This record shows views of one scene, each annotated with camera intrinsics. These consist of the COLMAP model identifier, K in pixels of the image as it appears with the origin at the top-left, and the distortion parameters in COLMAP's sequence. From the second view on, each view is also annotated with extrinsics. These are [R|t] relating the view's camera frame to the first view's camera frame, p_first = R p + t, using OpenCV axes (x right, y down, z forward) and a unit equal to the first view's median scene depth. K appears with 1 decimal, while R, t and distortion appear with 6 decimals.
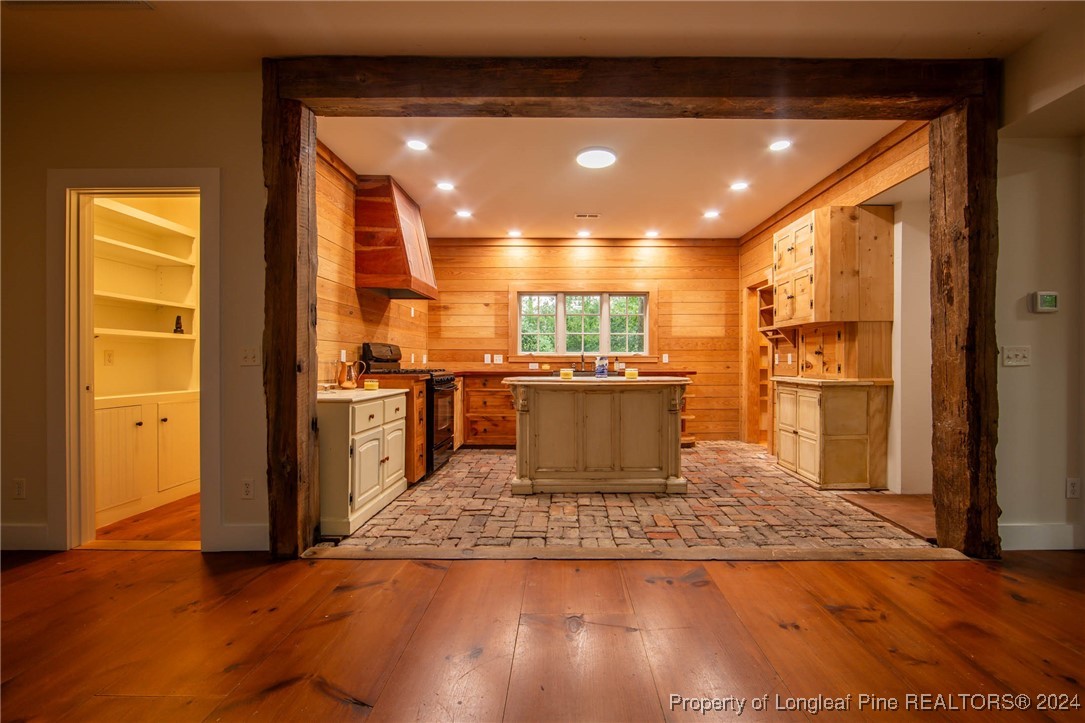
lens RADIAL K [[451.9, 0, 559.4], [0, 451.9, 358.6], [0, 0, 1]] dist [-0.008323, 0.000099]
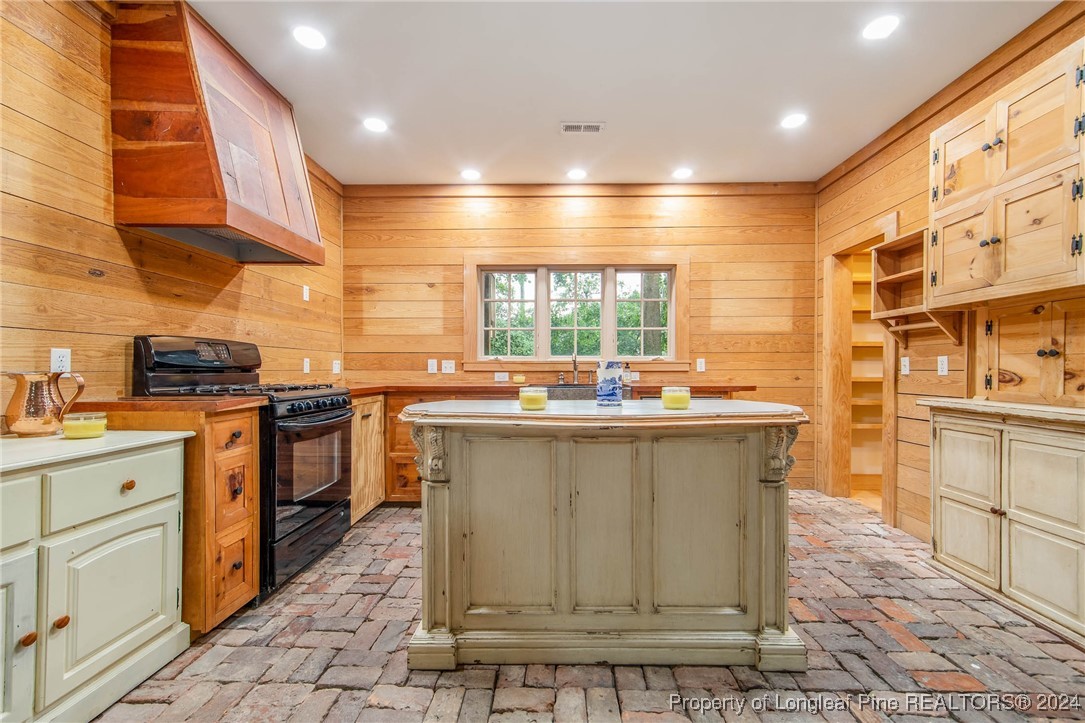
lens RADIAL K [[453.4, 0, 529.8], [0, 453.4, 370.8], [0, 0, 1]] dist [0.001288, 0.000184]
pose [[0.998277, -0.000533, -0.058677, 0.030514], [0.001184, 0.999938, 0.011048, 0.000306], [0.058668, -0.011099, 0.998216, 0.423200]]
